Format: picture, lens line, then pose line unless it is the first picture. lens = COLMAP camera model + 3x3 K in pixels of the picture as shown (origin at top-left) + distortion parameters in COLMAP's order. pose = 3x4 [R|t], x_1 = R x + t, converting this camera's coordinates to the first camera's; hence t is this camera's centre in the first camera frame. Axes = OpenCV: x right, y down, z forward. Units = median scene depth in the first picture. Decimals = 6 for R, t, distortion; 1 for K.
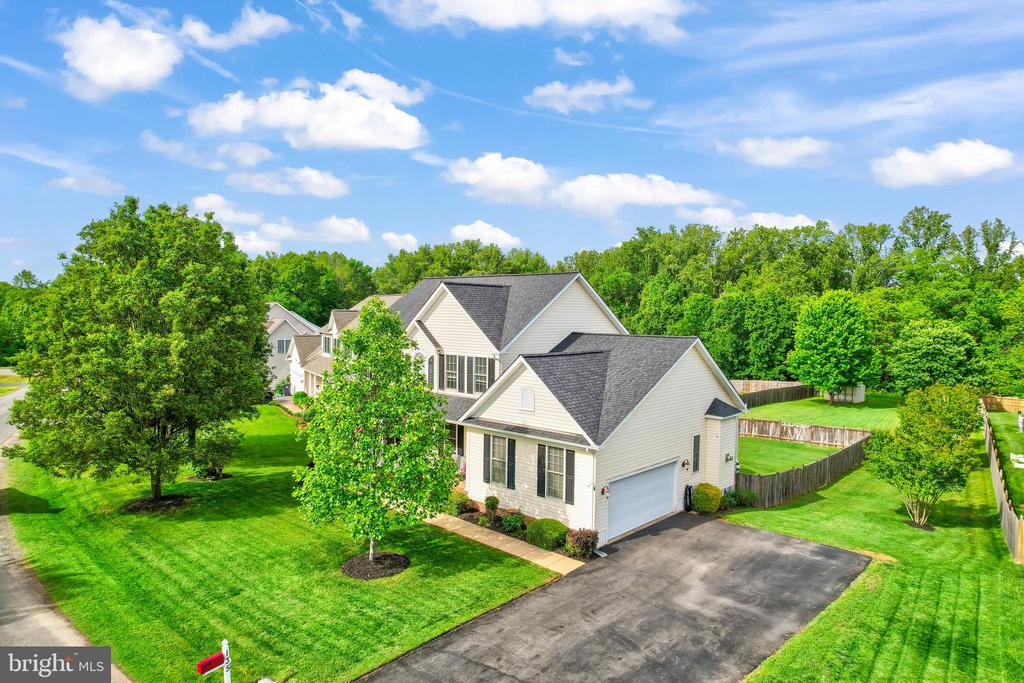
lens RADIAL K [[654.1, 0, 512.0], [0, 654.1, 341.5], [0, 0, 1]] dist [-0.047679, -0.000613]
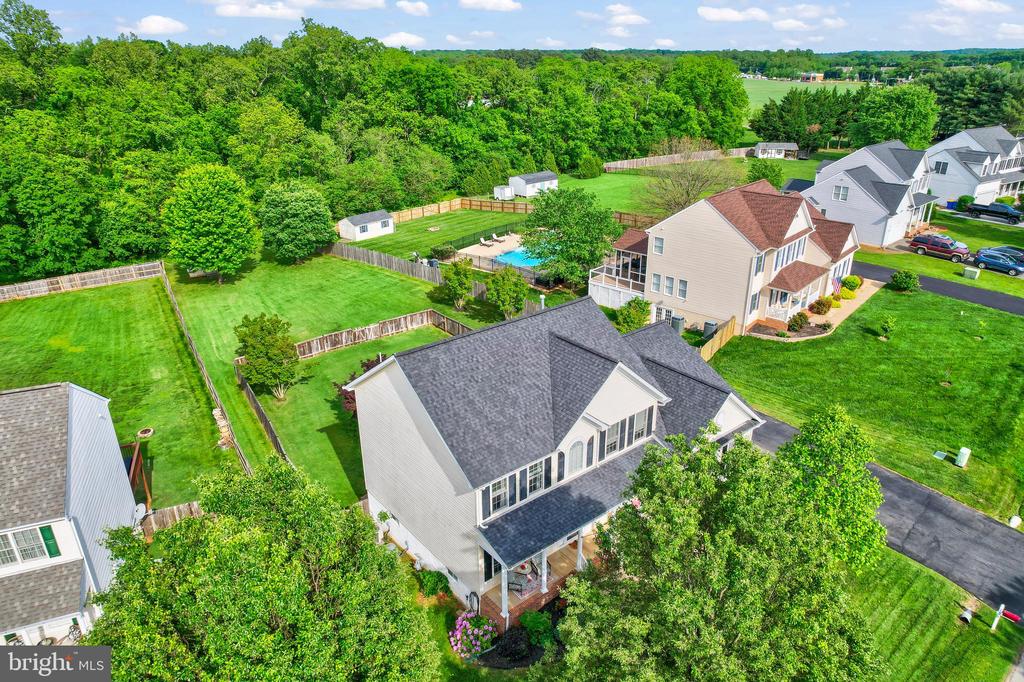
lens RADIAL K [[674.8, 0, 512.0], [0, 674.8, 341.0], [0, 0, 1]] dist [-0.068175, 0.060550]
pose [[0.150121, -0.404079, 0.902321, -1.050400], [0.054621, 0.914660, 0.400517, -0.544707], [-0.987158, -0.010841, 0.159381, 1.060755]]
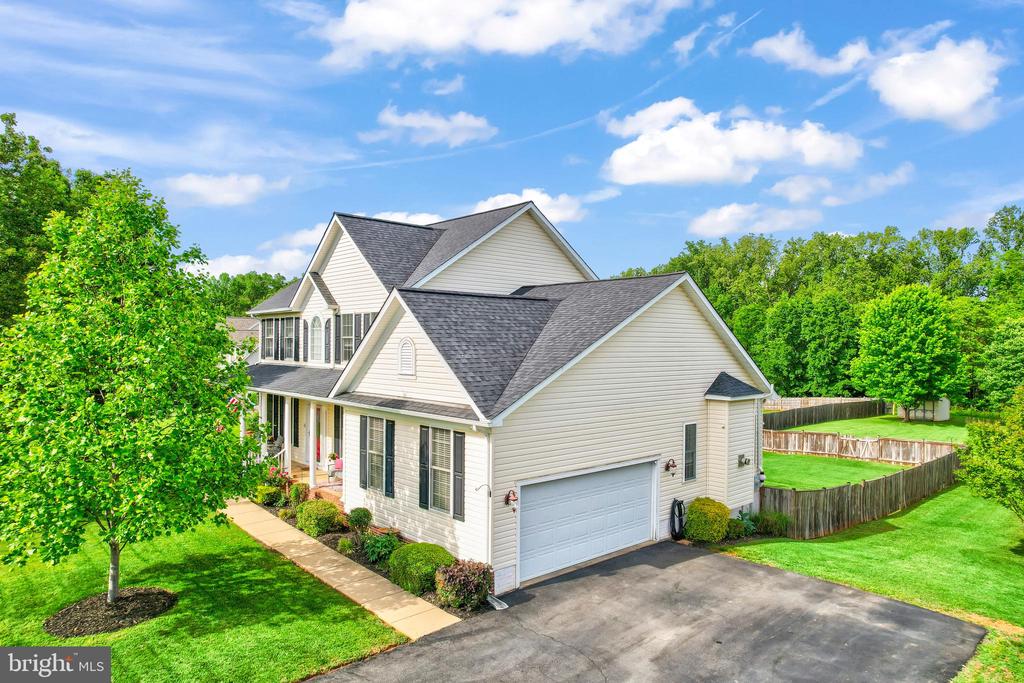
lens RADIAL K [[659.4, 0, 512.0], [0, 659.4, 341.5], [0, 0, 1]] dist [-0.072324, 0.062259]
pose [[0.996044, -0.004704, -0.088740, 0.162976], [0.000288, 0.998764, -0.049706, 0.093374], [0.088864, 0.049484, 0.994814, 0.317014]]
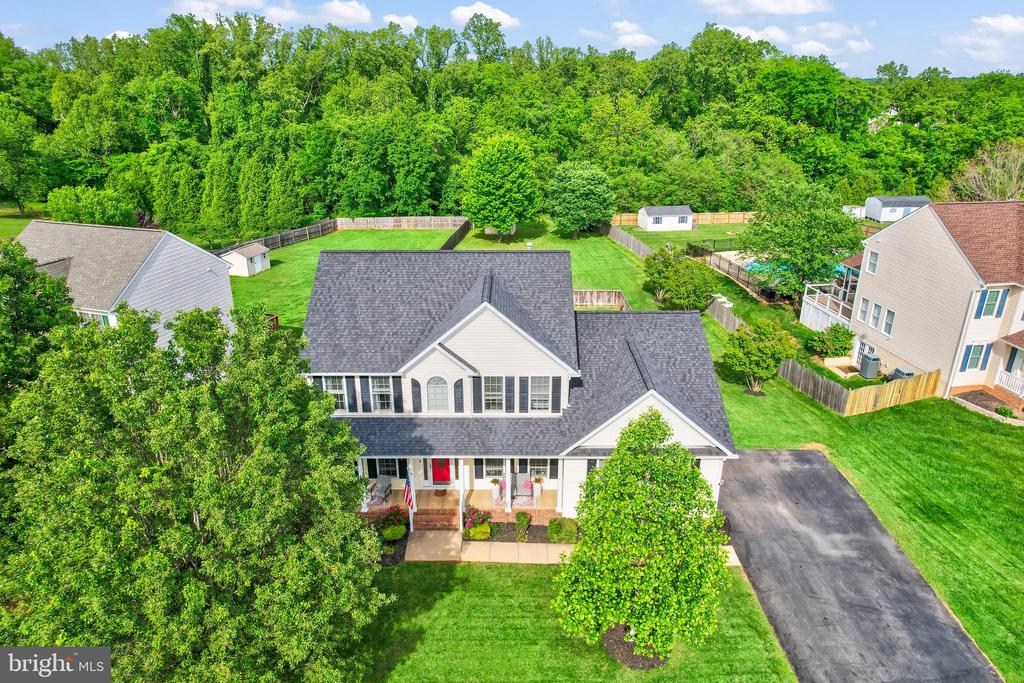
lens RADIAL K [[668.1, 0, 512.0], [0, 668.1, 341.5], [0, 0, 1]] dist [-0.078311, 0.070362]
pose [[0.736113, -0.259417, 0.625173, -0.672351], [0.038095, 0.938052, 0.344393, -0.358428], [-0.675786, -0.229696, 0.700395, 0.385003]]
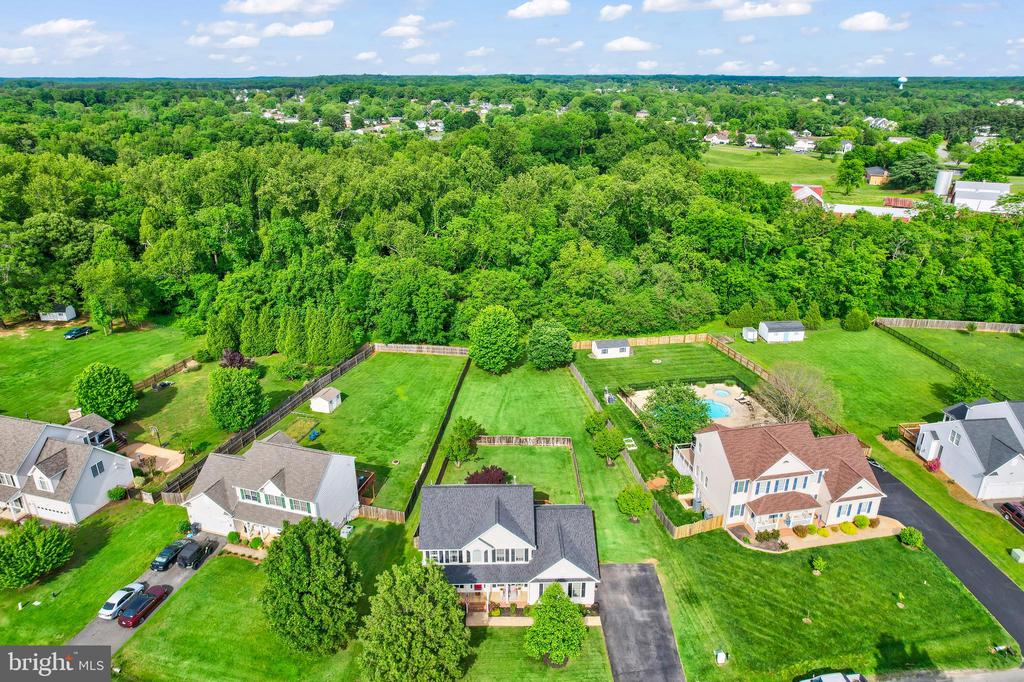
lens RADIAL K [[668.1, 0, 512.0], [0, 668.1, 341.0], [0, 0, 1]] dist [-0.078311, 0.070362]
pose [[0.720704, -0.271490, 0.637871, -1.362132], [0.042424, 0.935673, 0.350308, -1.480500], [-0.691944, -0.225407, 0.685861, -0.395599]]
